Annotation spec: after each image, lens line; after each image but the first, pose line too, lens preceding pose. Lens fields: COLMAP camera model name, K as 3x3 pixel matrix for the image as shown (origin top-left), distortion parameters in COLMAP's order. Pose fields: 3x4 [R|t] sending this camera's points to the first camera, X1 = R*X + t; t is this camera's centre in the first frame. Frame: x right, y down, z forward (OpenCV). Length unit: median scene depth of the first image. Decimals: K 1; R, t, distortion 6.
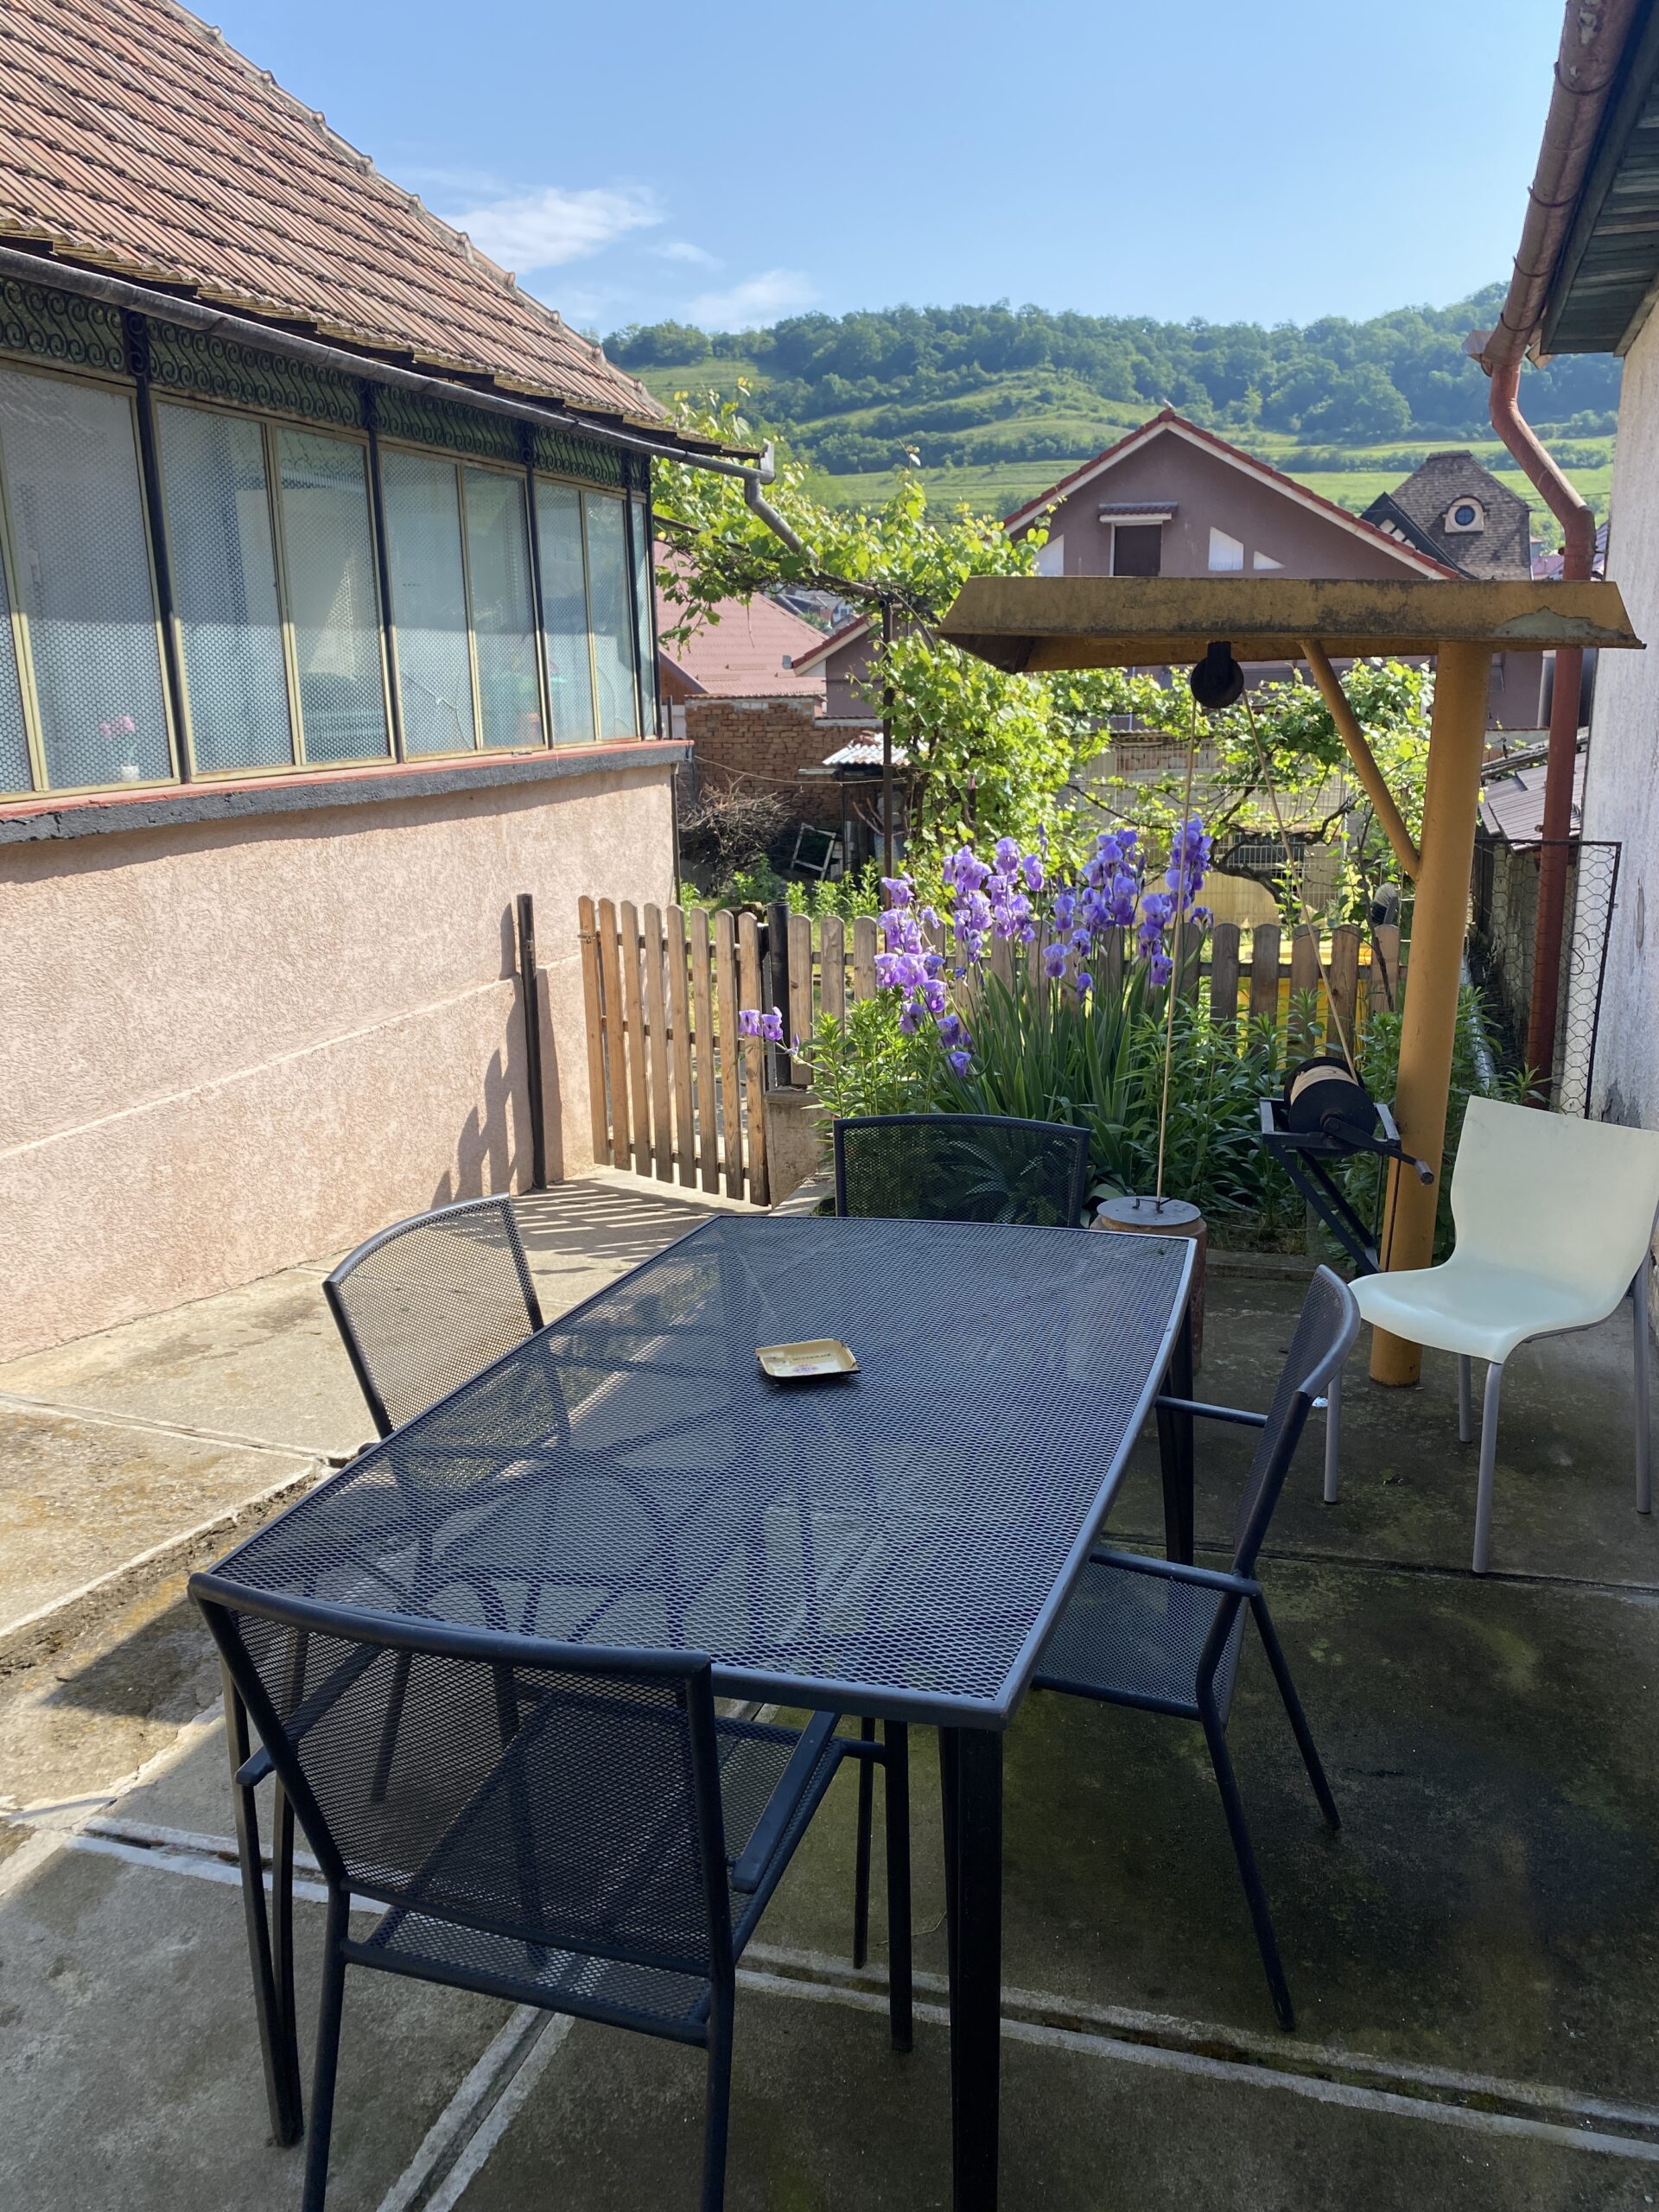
lens RADIAL K [[1664.9, 0, 763.0], [0, 1664.9, 1101.4], [0, 0, 1]] dist [0.004063, -0.000412]
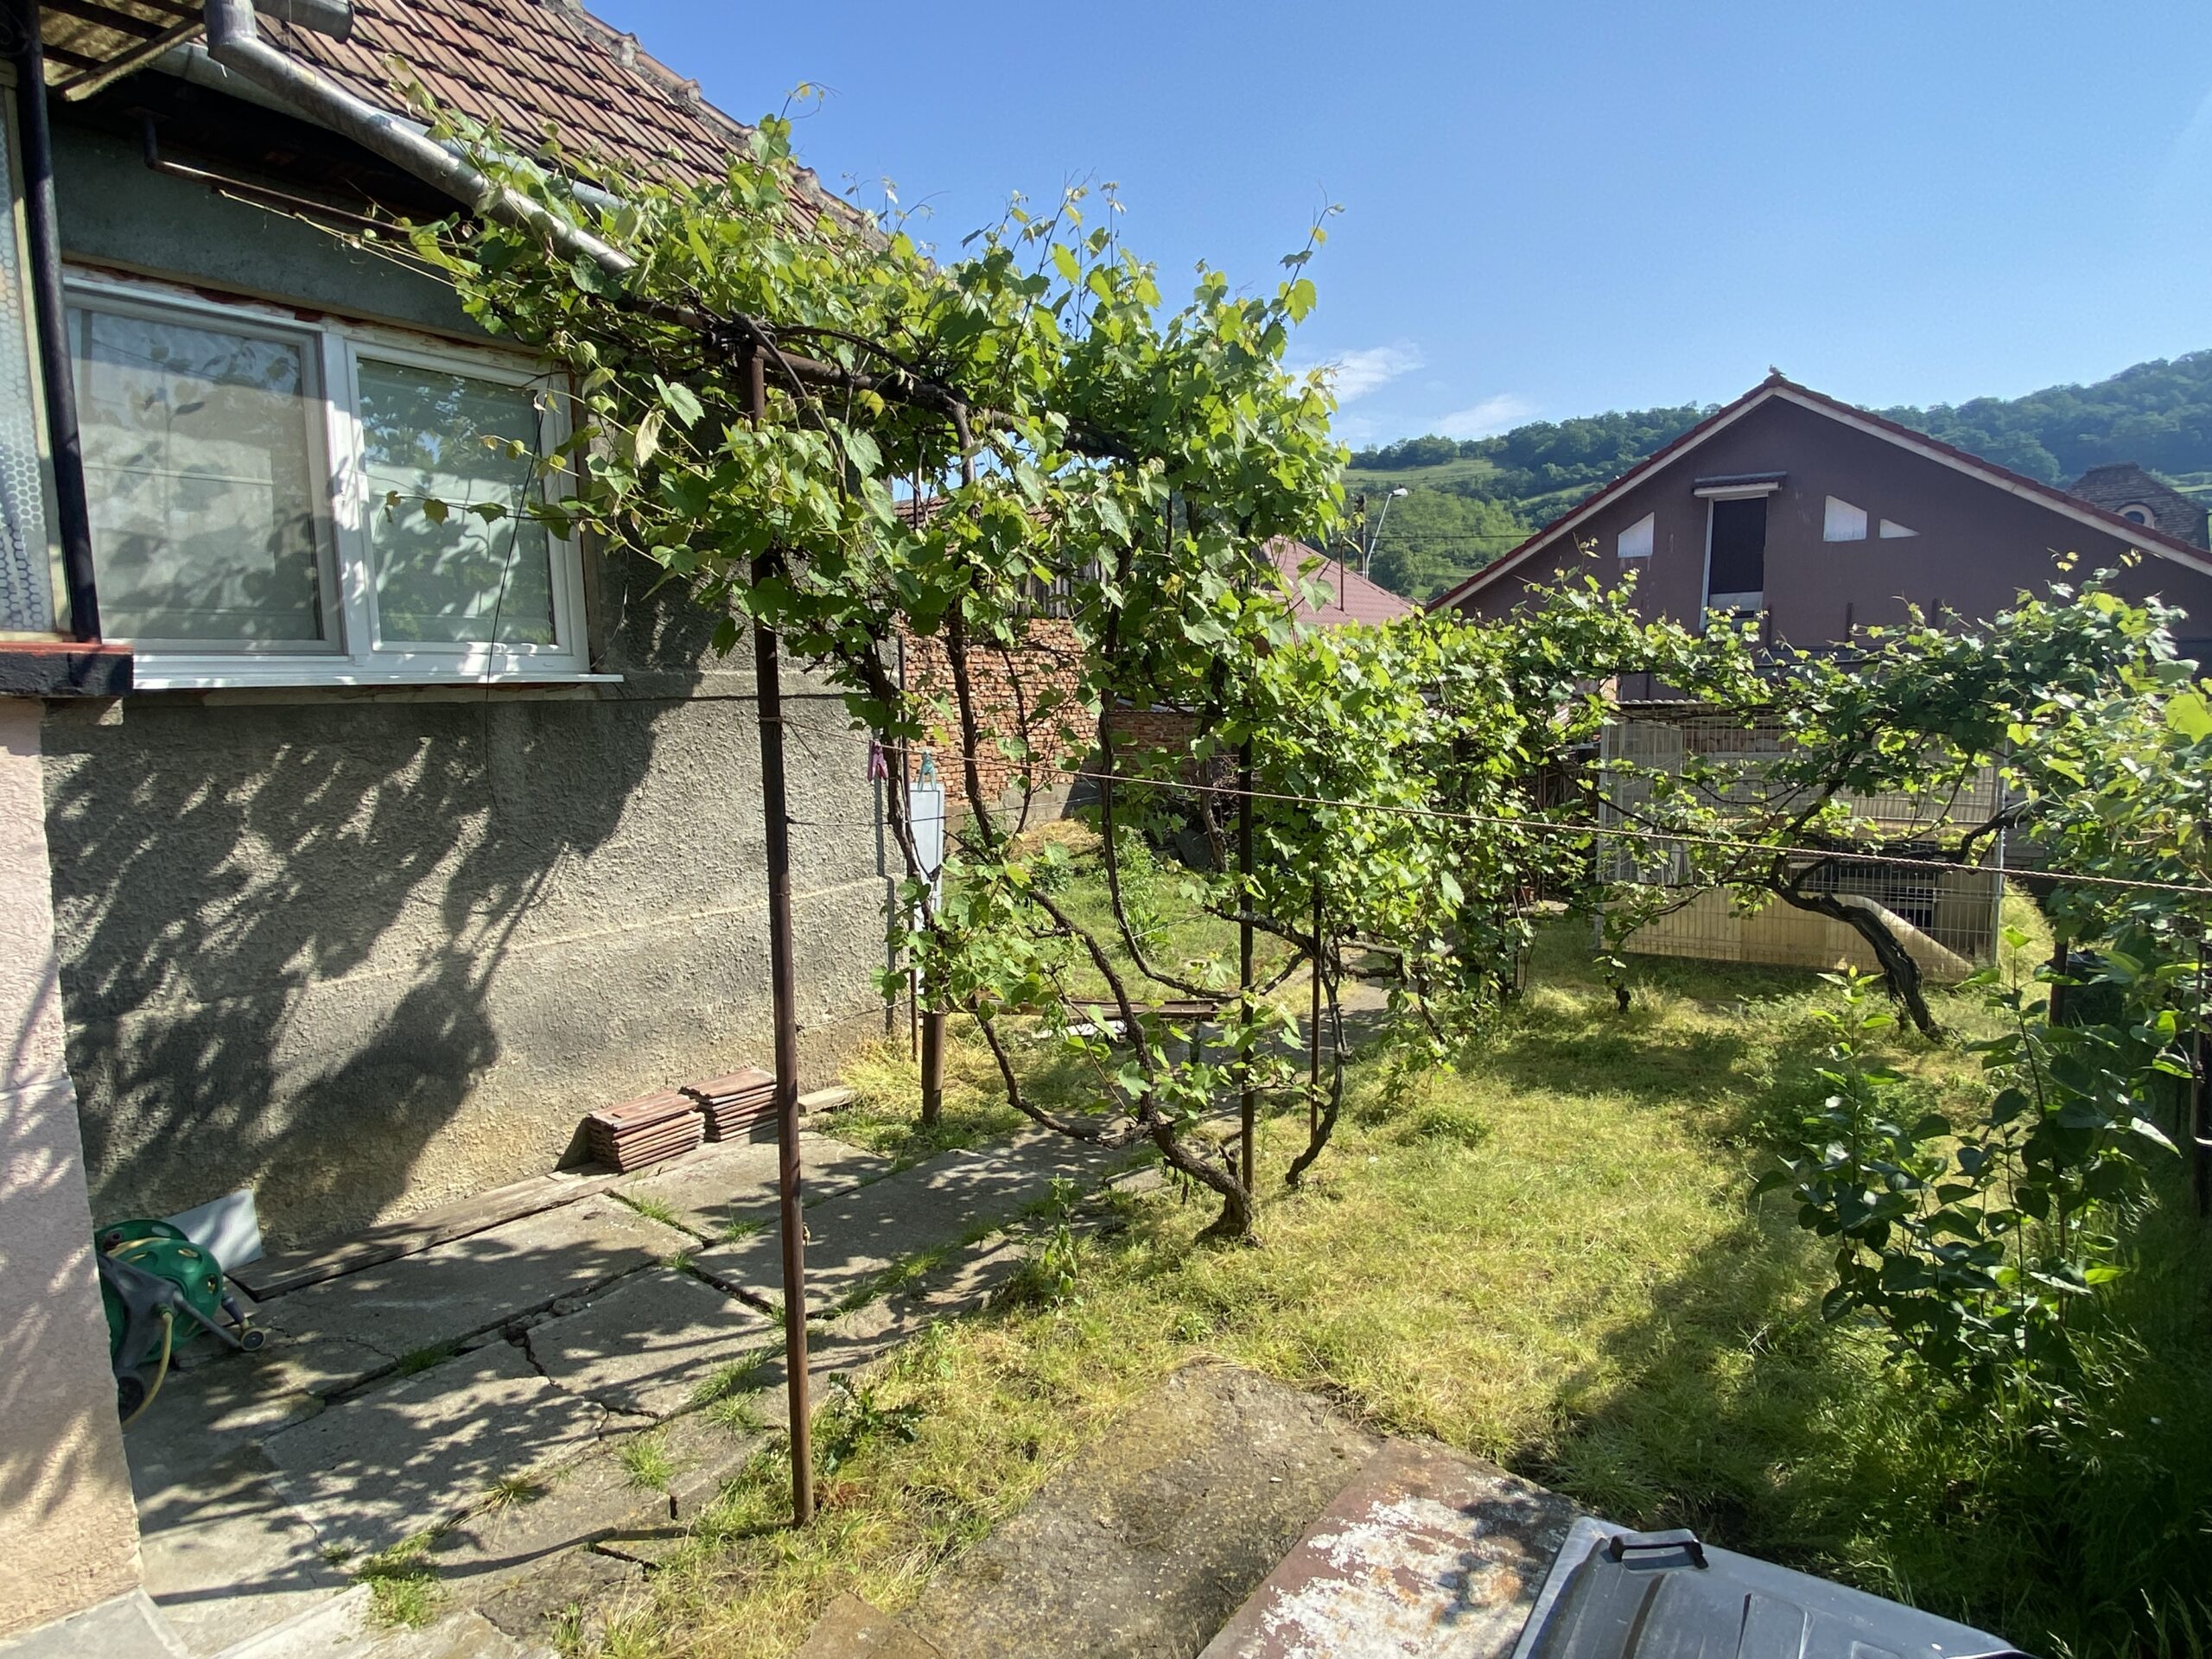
lens RADIAL K [[1155.1, 0, 1106.0], [0, 1155.1, 829.5], [0, 0, 1]] dist [0.016874, -0.027071]
pose [[0.946964, 0.048901, -0.317596, 0.163153], [-0.087390, 0.990292, -0.108091, -0.093497], [0.309228, 0.130113, 0.942045, 0.472358]]
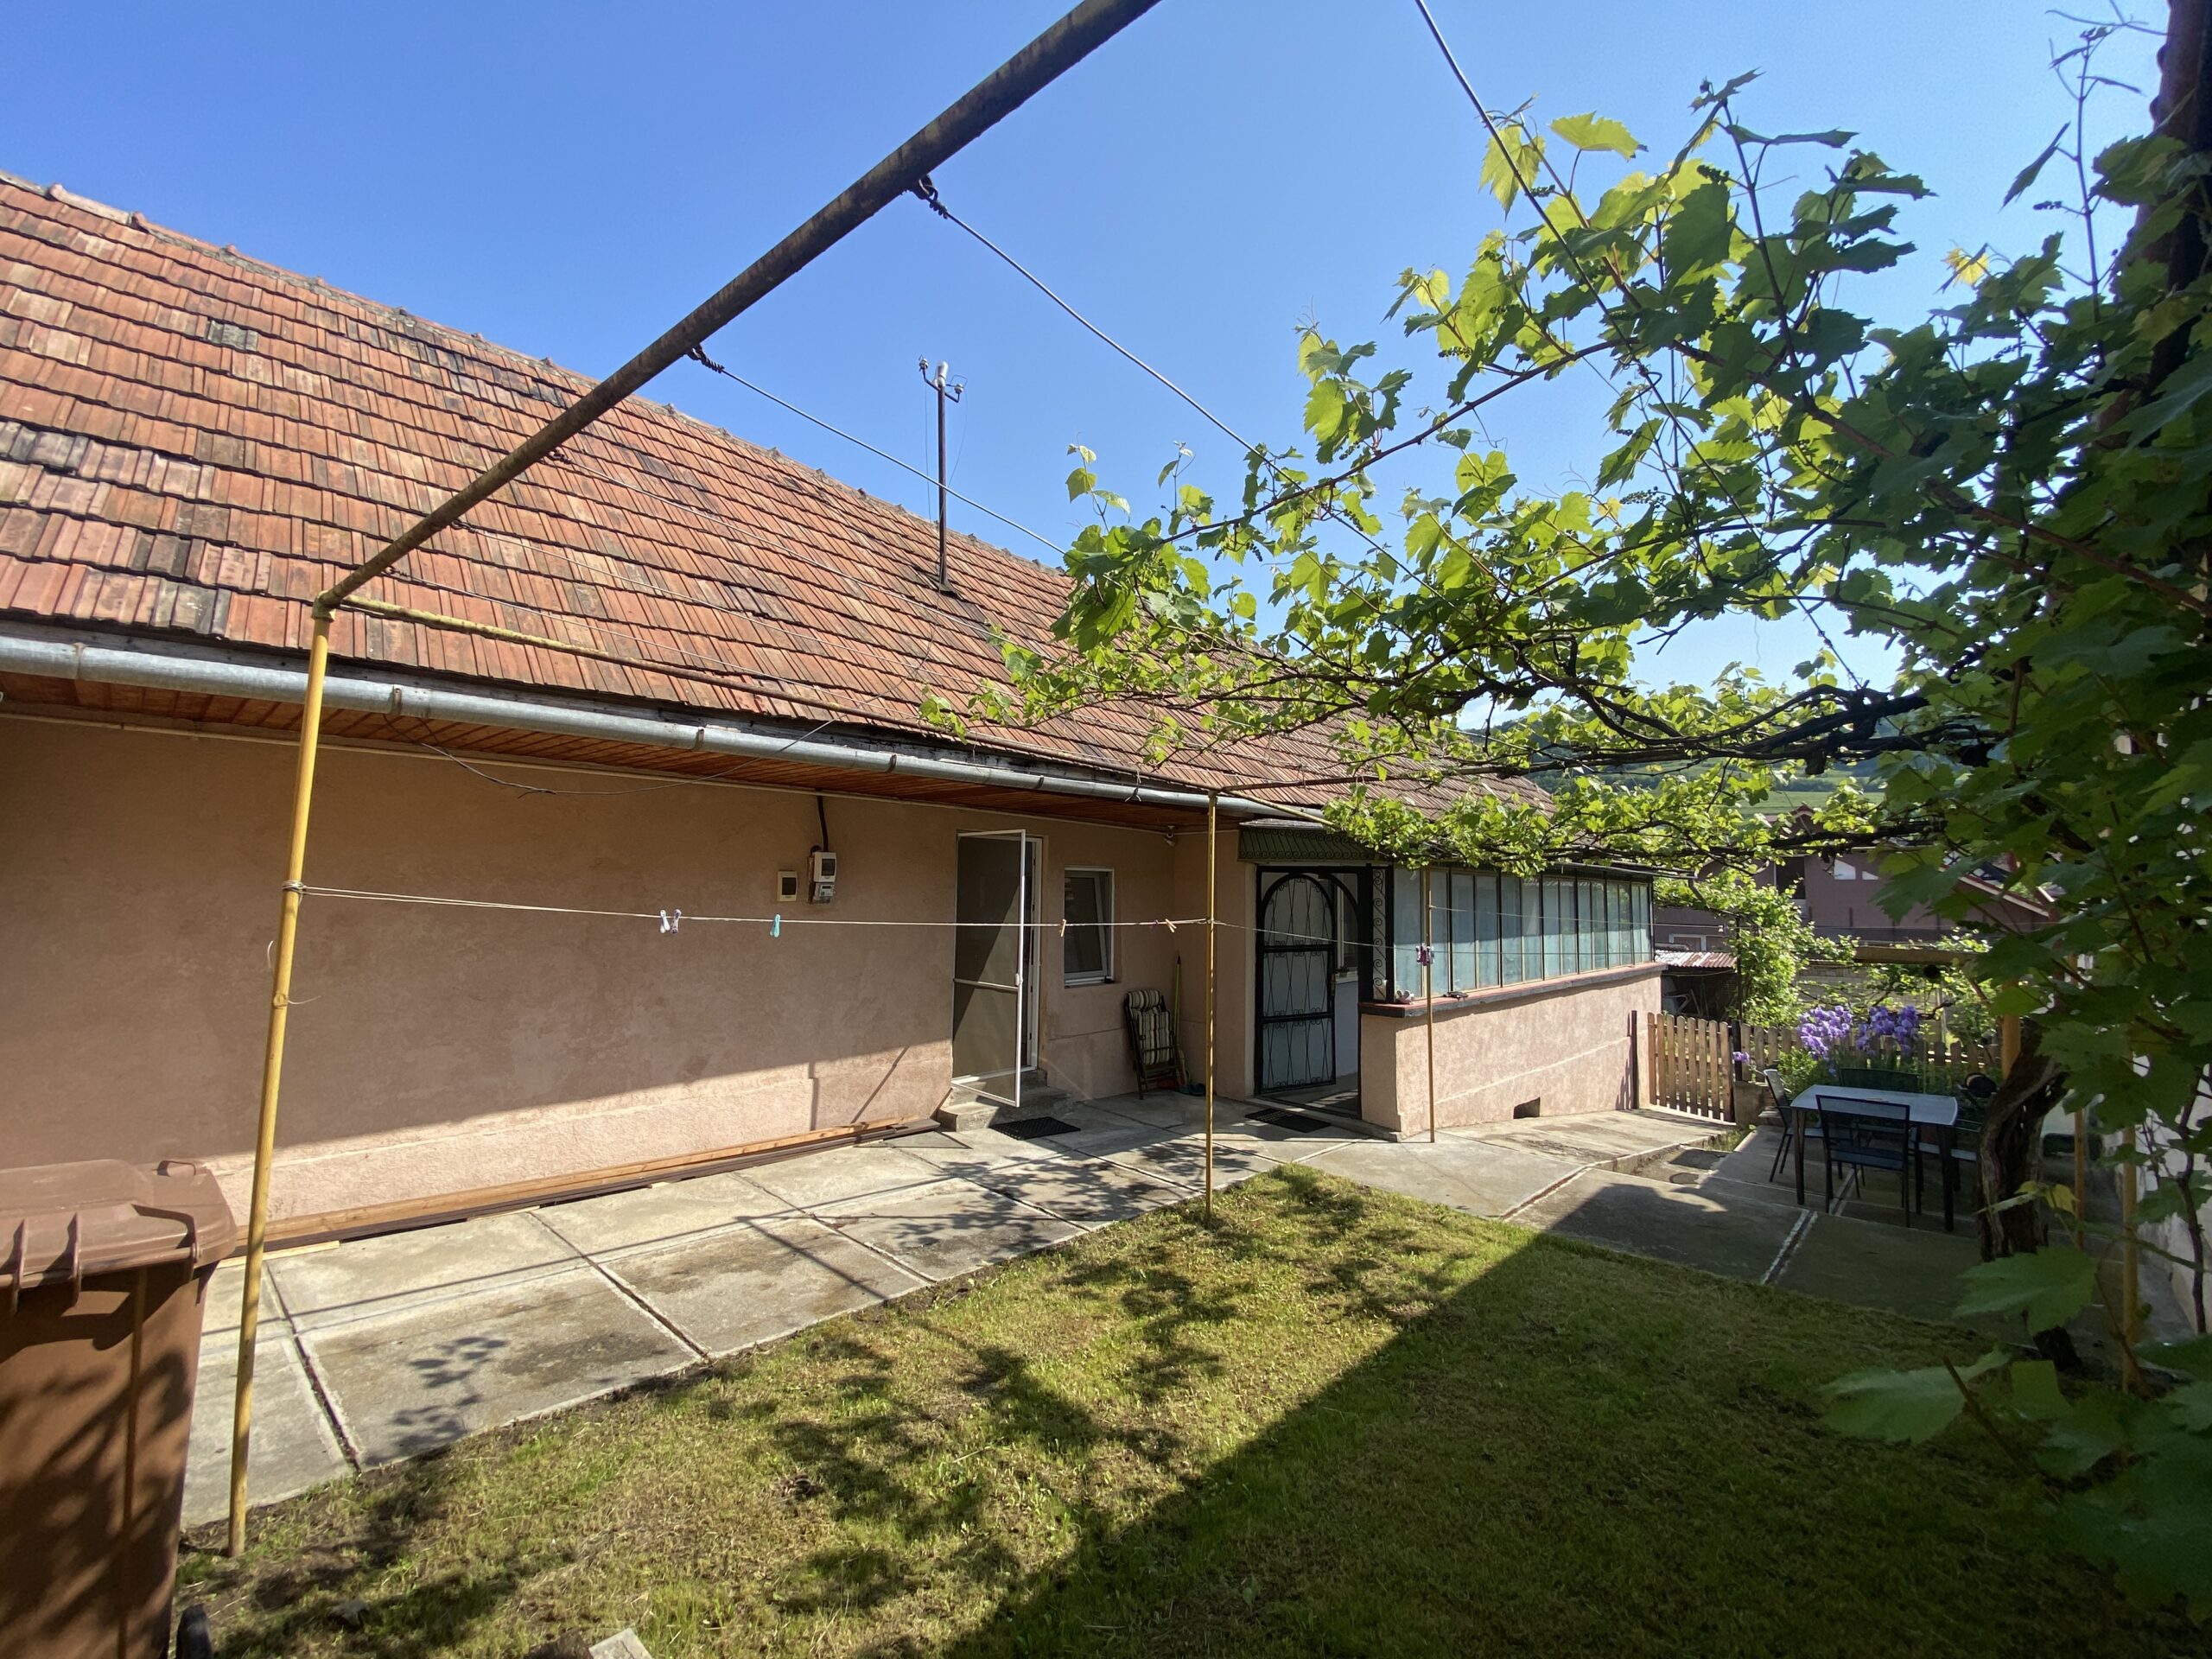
lens RADIAL K [[938.0, 0, 1106.0], [0, 938.0, 829.5], [0, 0, 1]] dist [0.016196, -0.000079]
pose [[0.931902, 0.018000, -0.362262, -0.219386], [-0.127582, 0.951209, -0.280934, 0.091708], [0.339530, 0.308022, 0.888731, -0.525686]]
